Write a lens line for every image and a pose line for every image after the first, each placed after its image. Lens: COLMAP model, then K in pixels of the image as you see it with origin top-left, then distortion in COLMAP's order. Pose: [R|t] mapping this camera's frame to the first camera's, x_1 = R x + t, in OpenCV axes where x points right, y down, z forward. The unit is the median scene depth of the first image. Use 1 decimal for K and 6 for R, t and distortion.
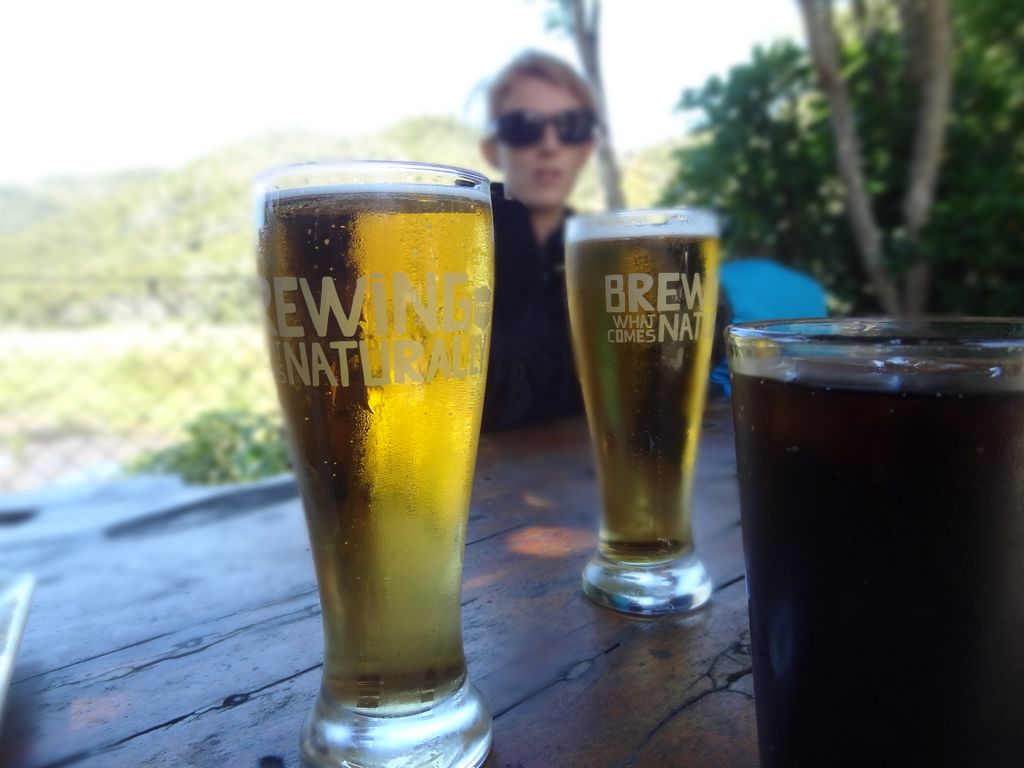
lens RADIAL K [[720.2, 0, 509.9], [0, 720.2, 382.2], [0, 0, 1]] dist [0.043391, 0.005495]
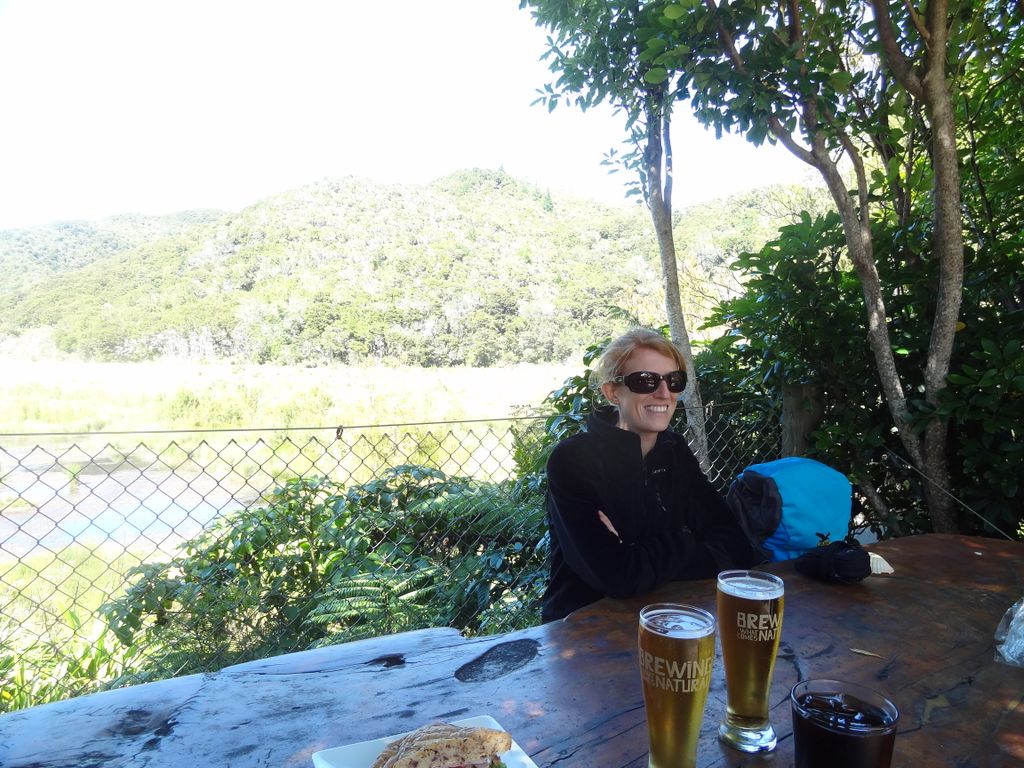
lens RADIAL K [[720.2, 0, 514.4], [0, 720.2, 385.5], [0, 0, 1]] dist [0.043391, 0.005495]
pose [[0.997830, 0.047327, -0.045782, -0.455594], [-0.050161, 0.996760, -0.062883, -0.596923], [0.042657, 0.065043, 0.996970, -1.290178]]
